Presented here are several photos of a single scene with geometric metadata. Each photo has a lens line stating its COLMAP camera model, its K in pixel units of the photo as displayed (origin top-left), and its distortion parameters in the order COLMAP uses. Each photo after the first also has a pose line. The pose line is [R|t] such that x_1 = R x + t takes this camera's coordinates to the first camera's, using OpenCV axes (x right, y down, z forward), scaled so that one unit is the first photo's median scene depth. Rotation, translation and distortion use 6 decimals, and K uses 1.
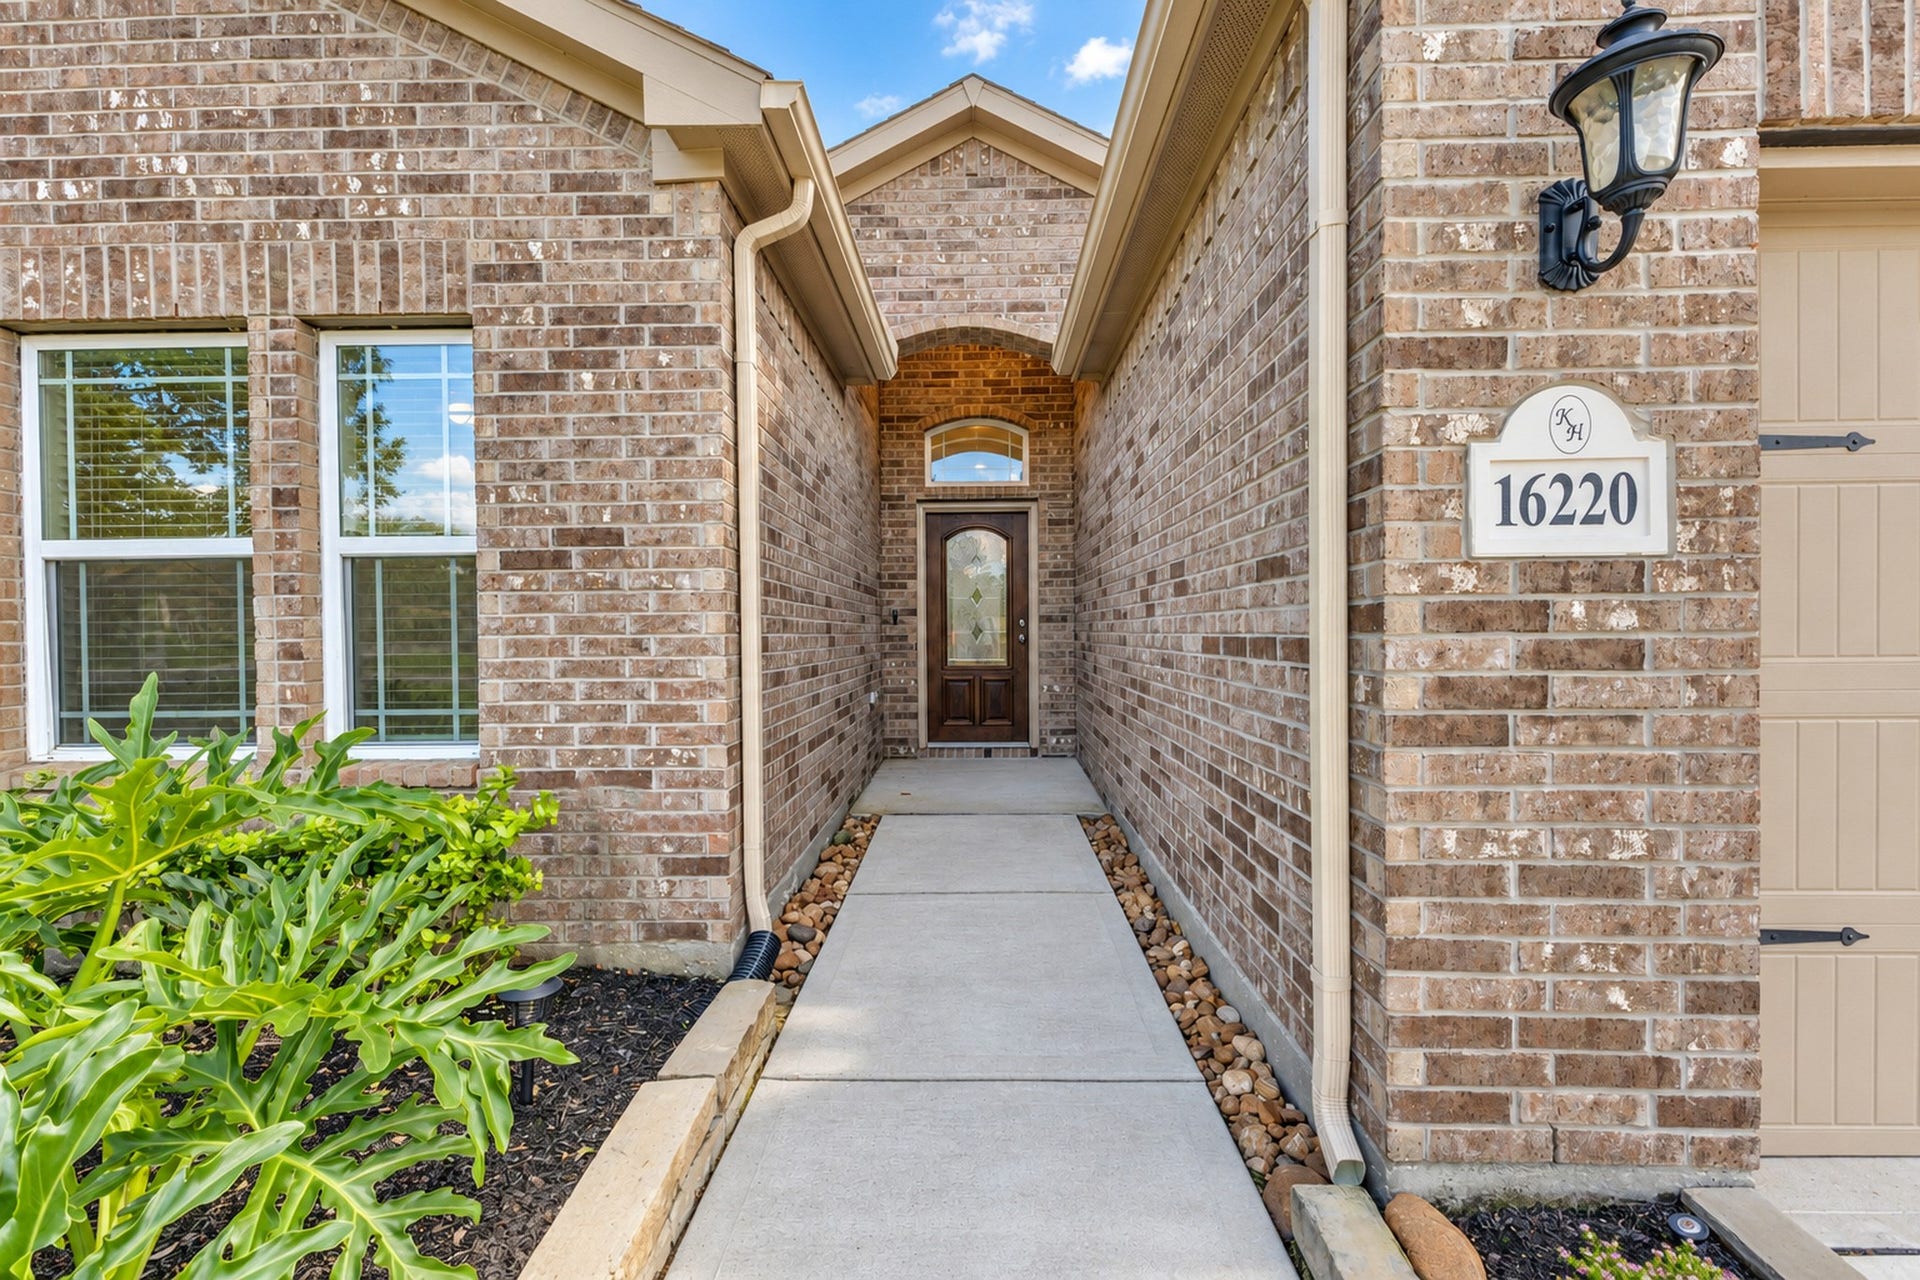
lens RADIAL K [[826.8, 0, 951.7], [0, 826.8, 638.4], [0, 0, 1]] dist [0.012246, -0.000483]
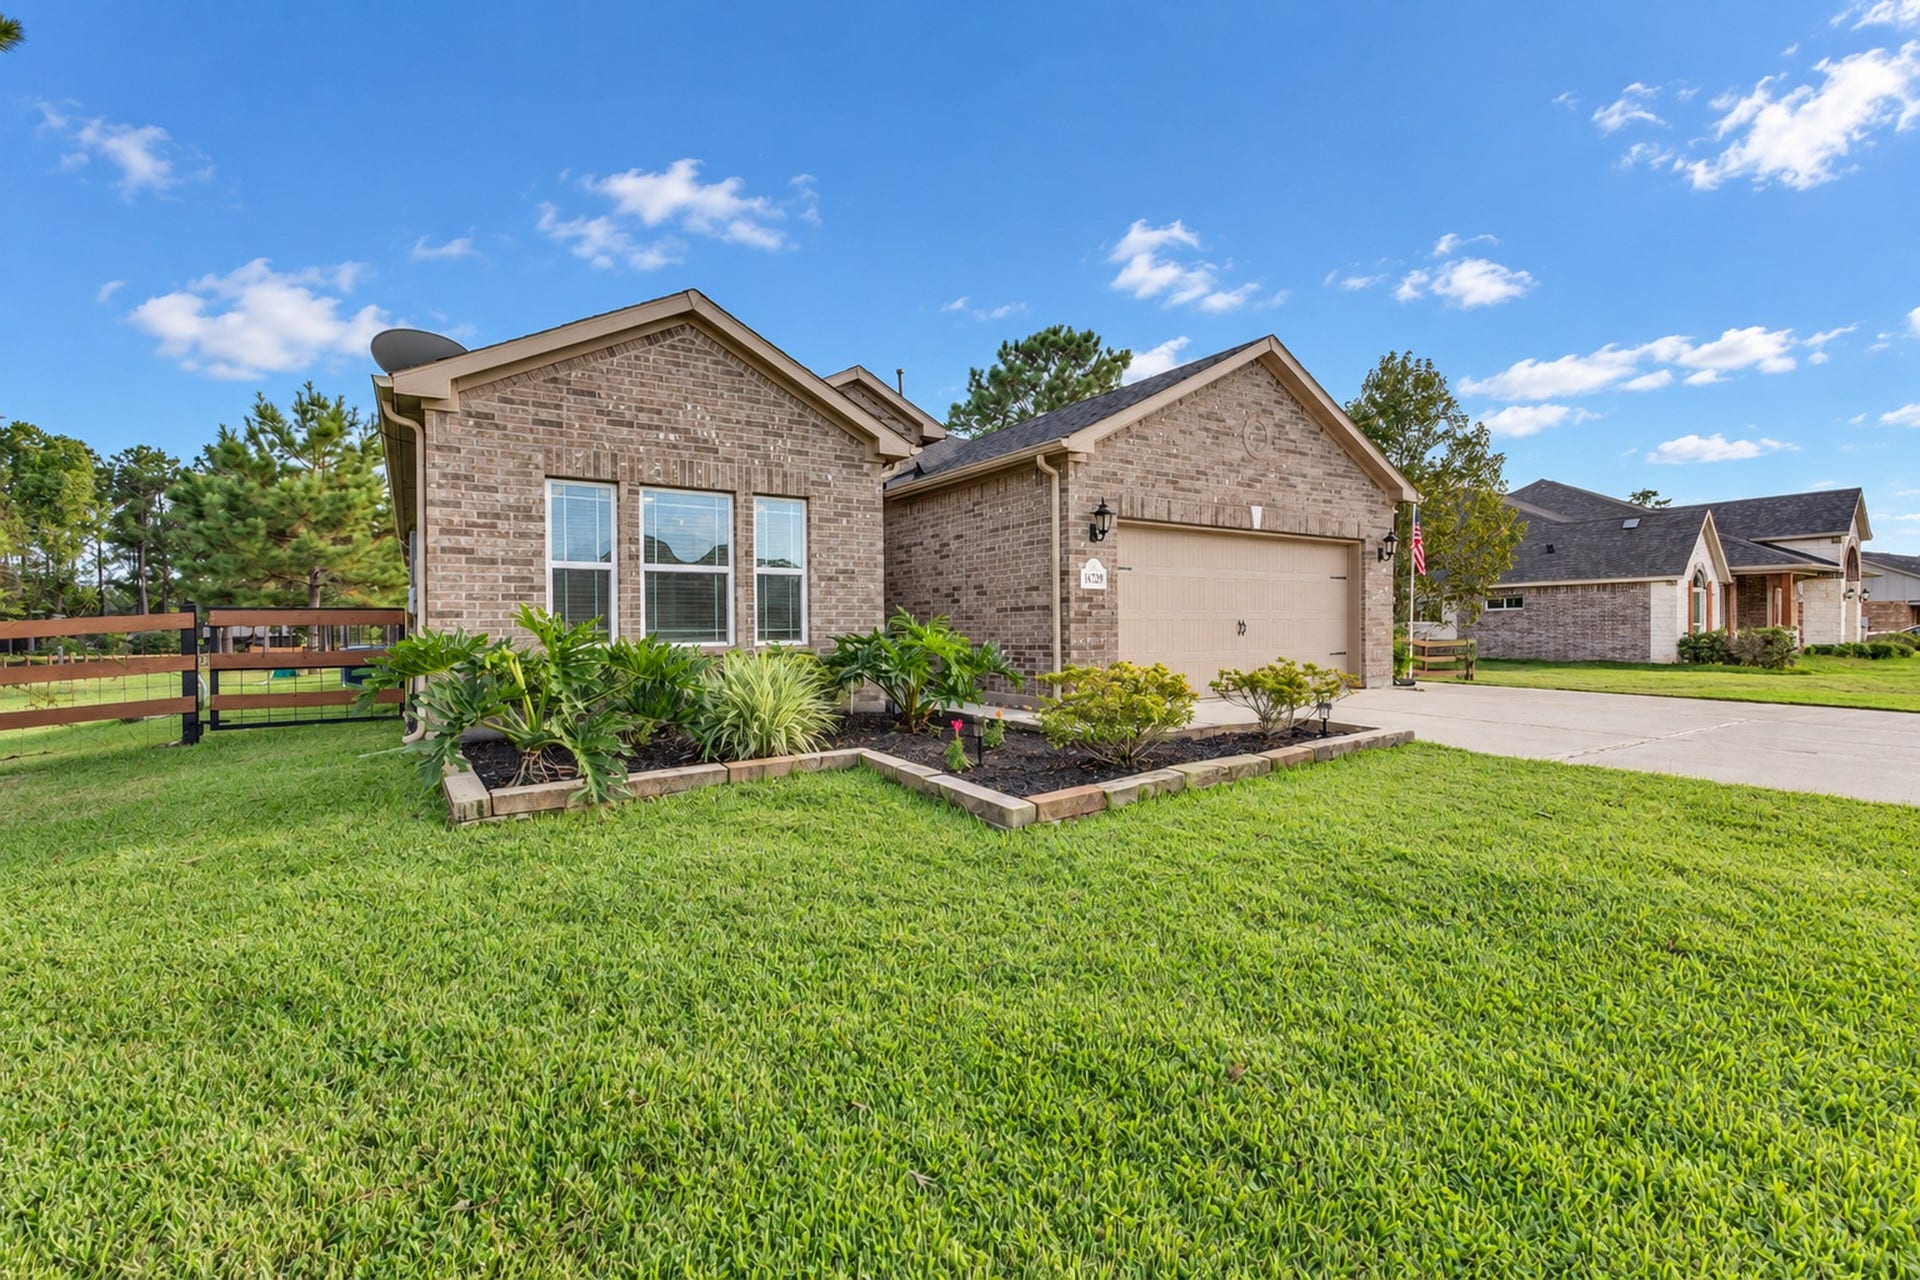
lens RADIAL K [[826.8, 0, 964.2], [0, 826.8, 638.4], [0, 0, 1]] dist [0.012246, -0.000483]
pose [[0.822732, 0.000664, 0.568429, -1.830123], [0.012026, 0.999755, -0.018574, 0.189430], [-0.568302, 0.022118, 0.822523, -1.789003]]
